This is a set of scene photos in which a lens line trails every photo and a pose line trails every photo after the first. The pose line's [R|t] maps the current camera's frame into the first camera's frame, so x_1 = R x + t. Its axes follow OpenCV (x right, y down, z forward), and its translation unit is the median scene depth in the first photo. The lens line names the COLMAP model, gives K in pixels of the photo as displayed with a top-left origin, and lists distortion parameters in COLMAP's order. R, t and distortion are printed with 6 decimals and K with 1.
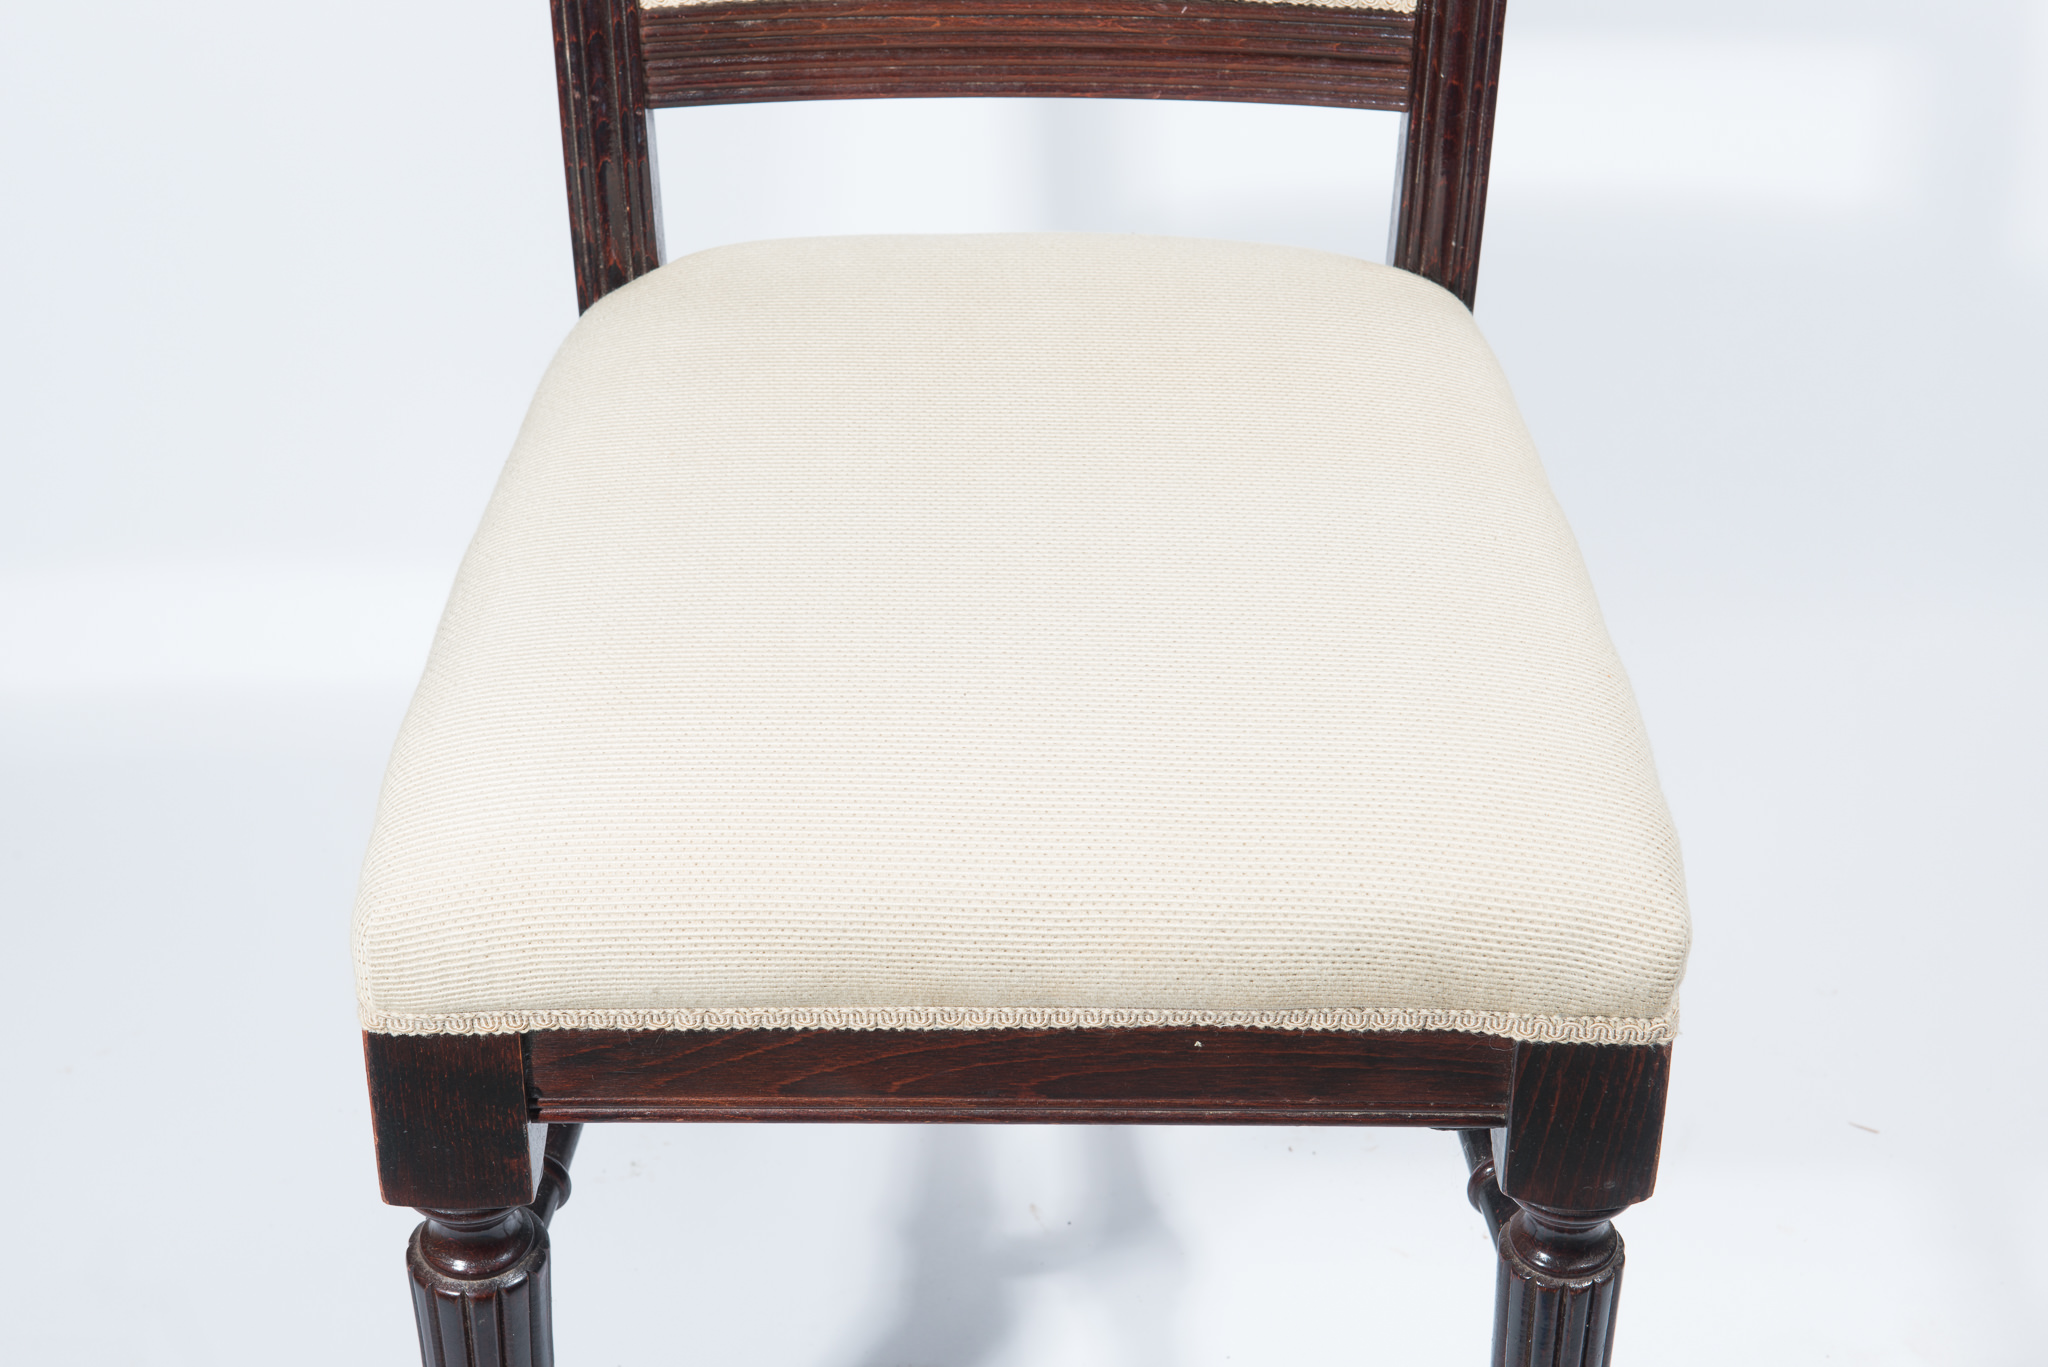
lens RADIAL K [[3923.1, 0, 1024.0], [0, 3923.1, 683.5], [0, 0, 1]] dist [0.003402, 1.942918]
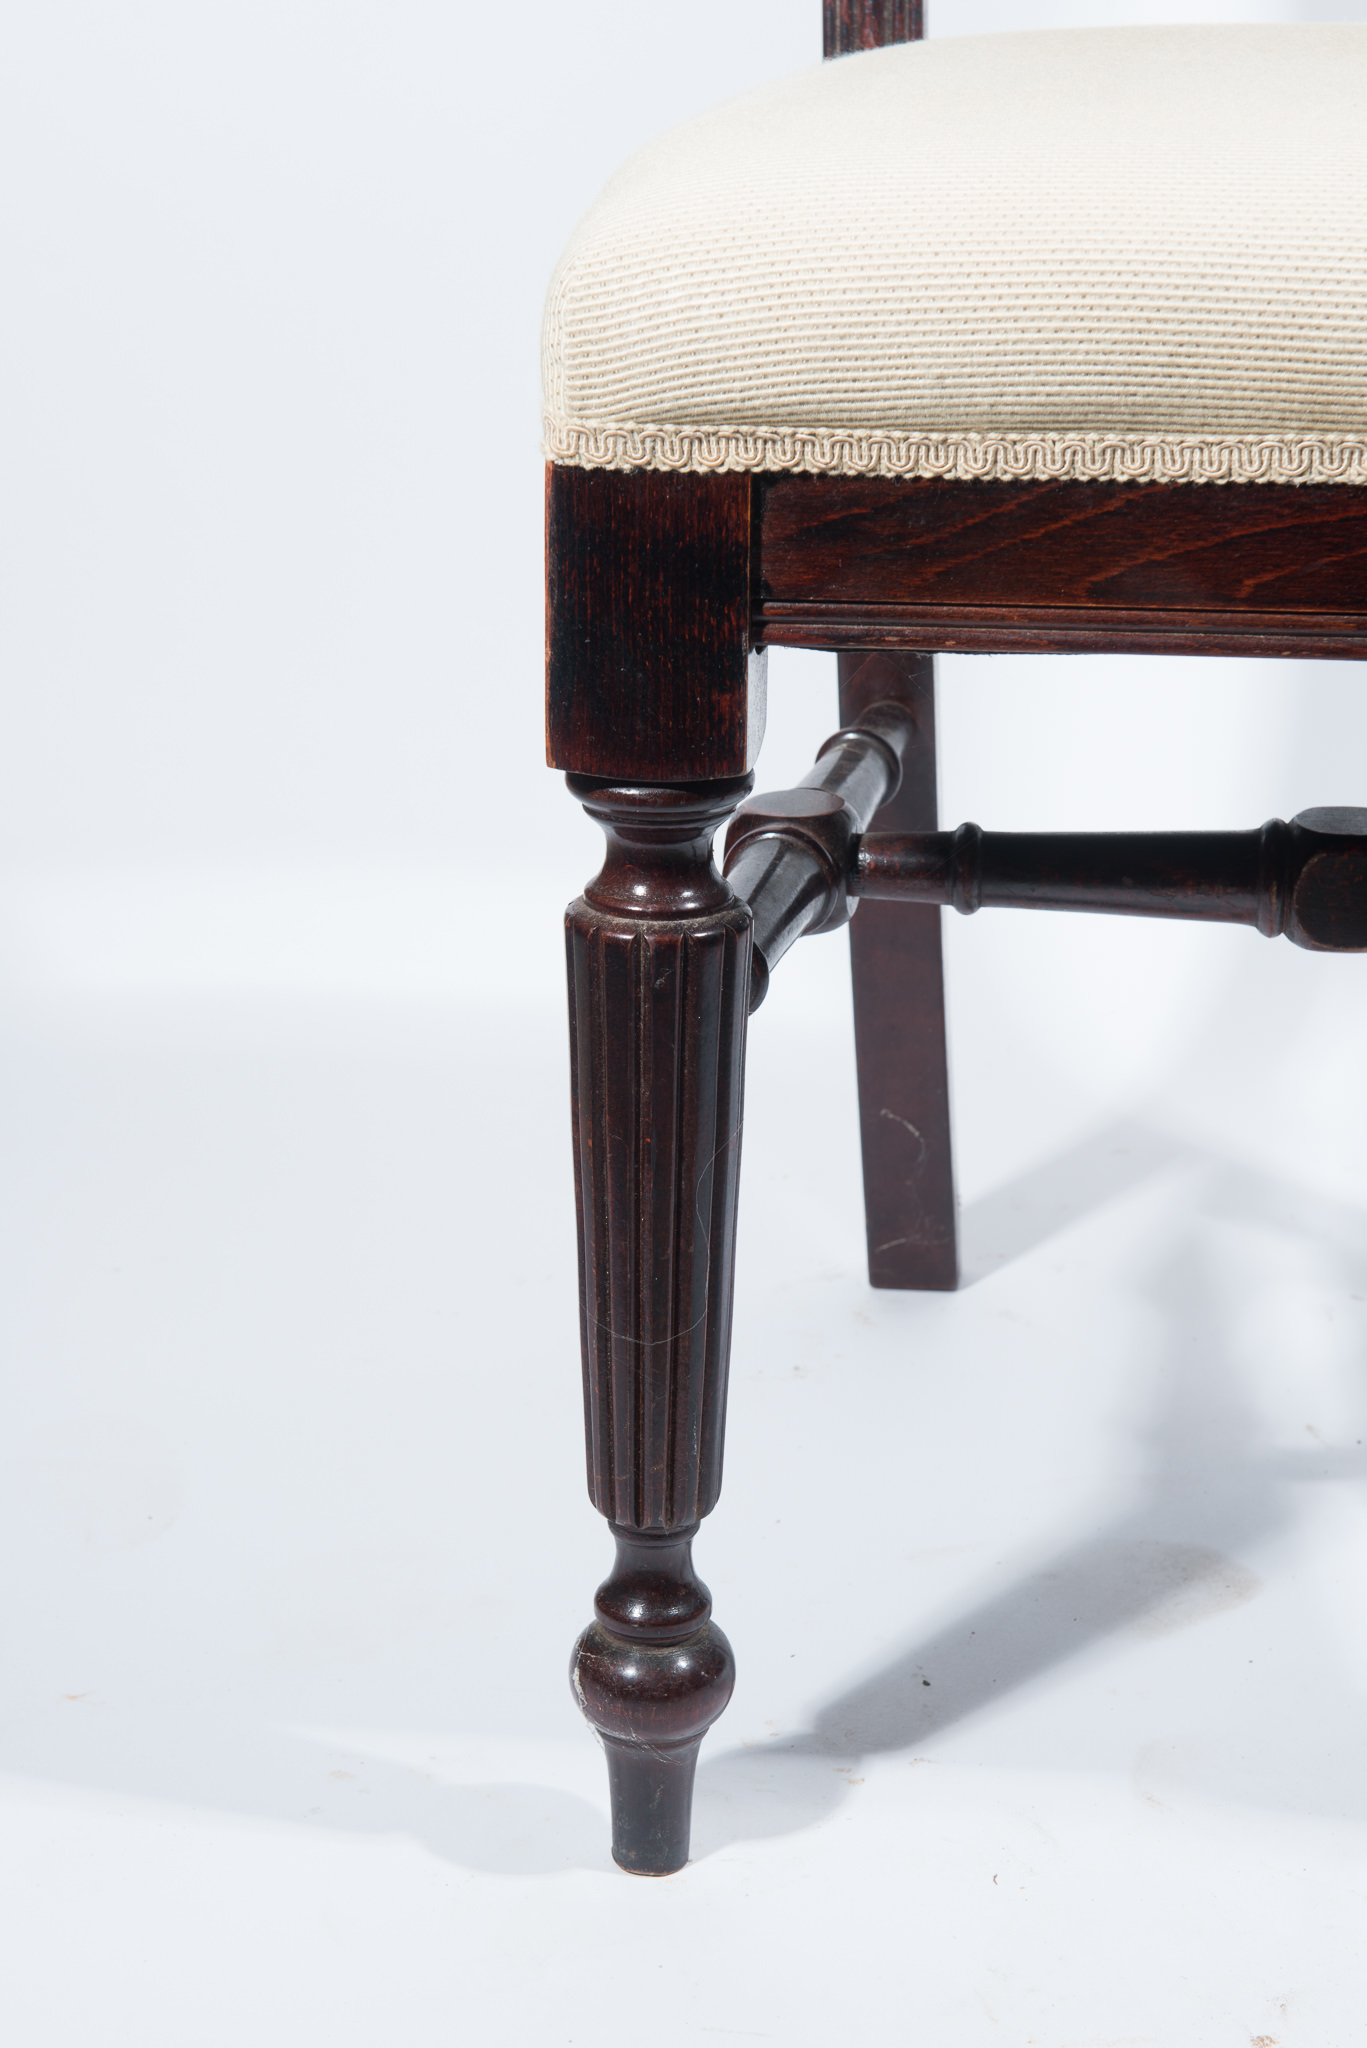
lens RADIAL K [[3923.1, 0, 683.5], [0, 3923.1, 1024.0], [0, 0, 1]] dist [0.003402, 1.942918]
pose [[0.994172, 0.033162, -0.102574, -0.060007], [-0.063444, 0.949263, -0.308017, 0.418732], [0.087155, 0.312730, 0.945835, 0.316837]]
